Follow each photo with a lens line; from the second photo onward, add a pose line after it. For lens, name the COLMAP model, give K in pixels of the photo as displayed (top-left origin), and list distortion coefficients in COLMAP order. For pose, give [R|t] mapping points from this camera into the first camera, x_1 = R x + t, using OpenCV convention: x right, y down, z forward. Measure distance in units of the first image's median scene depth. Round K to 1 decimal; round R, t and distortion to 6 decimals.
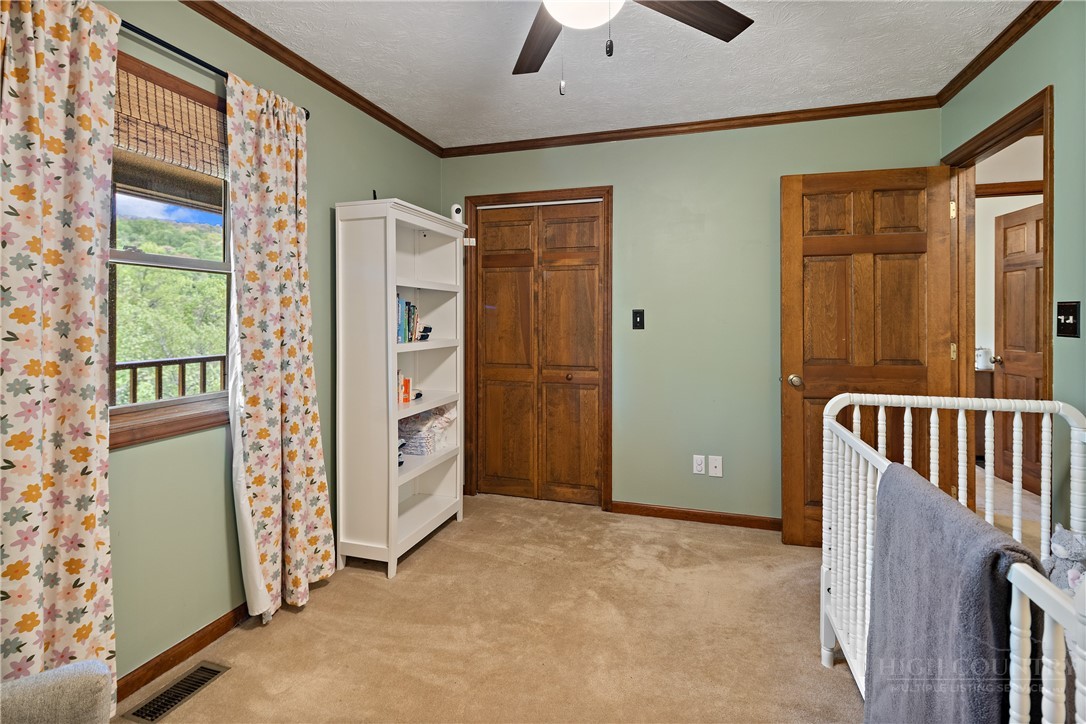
lens RADIAL K [[528.5, 0, 539.8], [0, 528.5, 318.6], [0, 0, 1]] dist [0.005231, -0.005717]
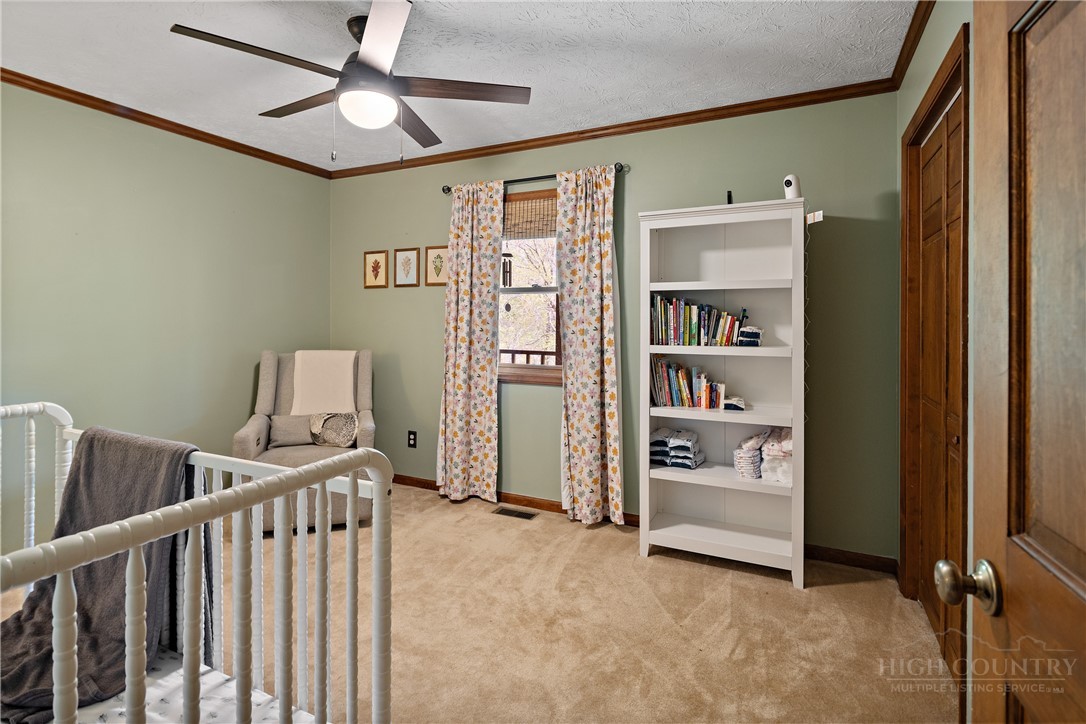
lens RADIAL K [[528.5, 0, 543.3], [0, 528.5, 321.5], [0, 0, 1]] dist [0.005231, -0.005717]
pose [[-0.150692, -0.006227, -0.988561, 0.869041], [-0.007596, 0.999958, -0.005141, 0.008480], [0.988552, 0.006734, -0.150733, 0.991416]]
